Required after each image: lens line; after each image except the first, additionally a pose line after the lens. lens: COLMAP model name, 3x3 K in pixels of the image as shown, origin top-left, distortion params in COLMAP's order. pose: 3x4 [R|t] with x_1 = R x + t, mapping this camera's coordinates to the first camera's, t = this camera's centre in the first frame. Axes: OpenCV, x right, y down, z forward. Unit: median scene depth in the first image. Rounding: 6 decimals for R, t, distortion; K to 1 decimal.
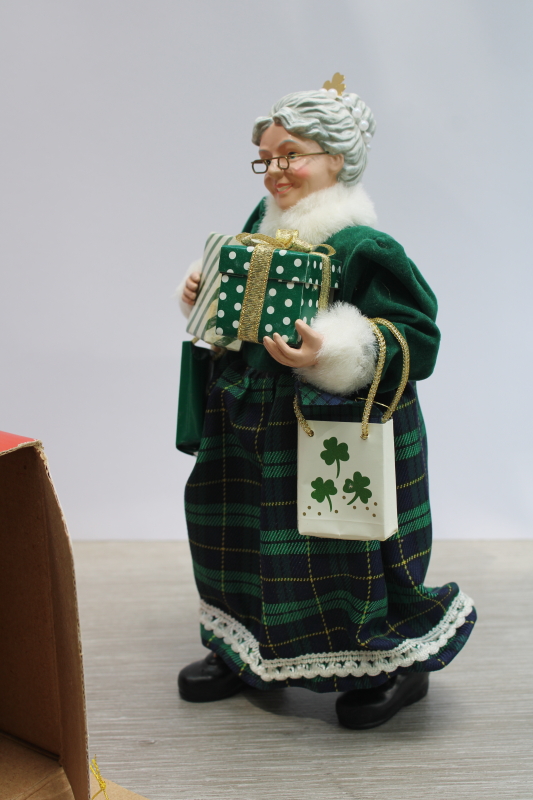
lens RADIAL K [[1158.7, 0, 266.5], [0, 1158.7, 400.0], [0, 0, 1]] dist [-0.051038, -0.051051]
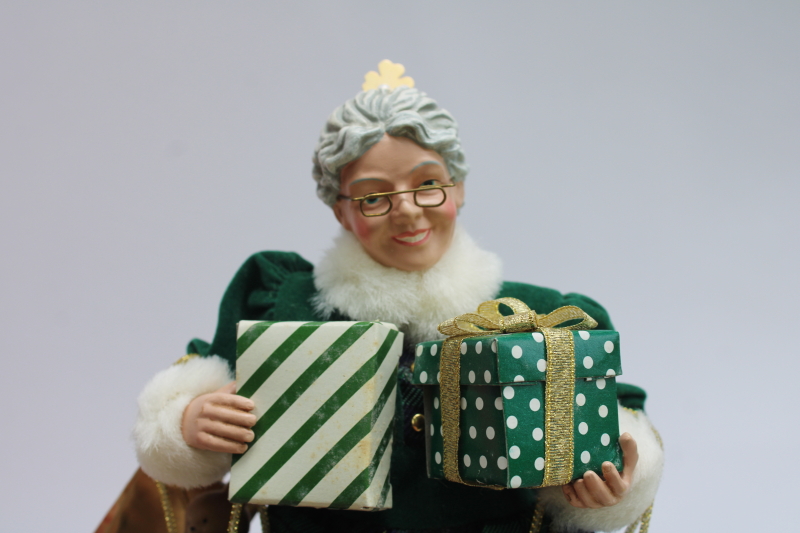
lens RADIAL K [[1158.7, 0, 400.0], [0, 1158.7, 266.5], [0, 0, 1]] dist [-0.051038, -0.051051]
pose [[0.590228, -0.097008, 0.801387, -0.524135], [0.200561, 0.979247, -0.029177, -0.158266], [-0.781925, 0.177948, 0.597435, 0.664494]]
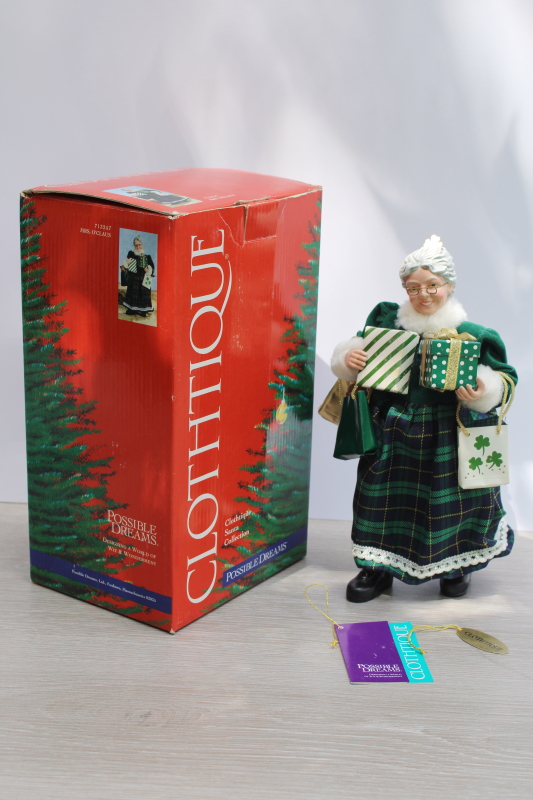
lens RADIAL K [[1246.3, 0, 266.5], [0, 1246.3, 400.0], [0, 0, 1]] dist [-0.063003, -0.038764]
pose [[0.865910, -0.102423, 0.489601, -1.242982], [0.099339, 0.994527, 0.032359, -0.126306], [-0.490236, 0.020616, 0.871346, -0.613518]]
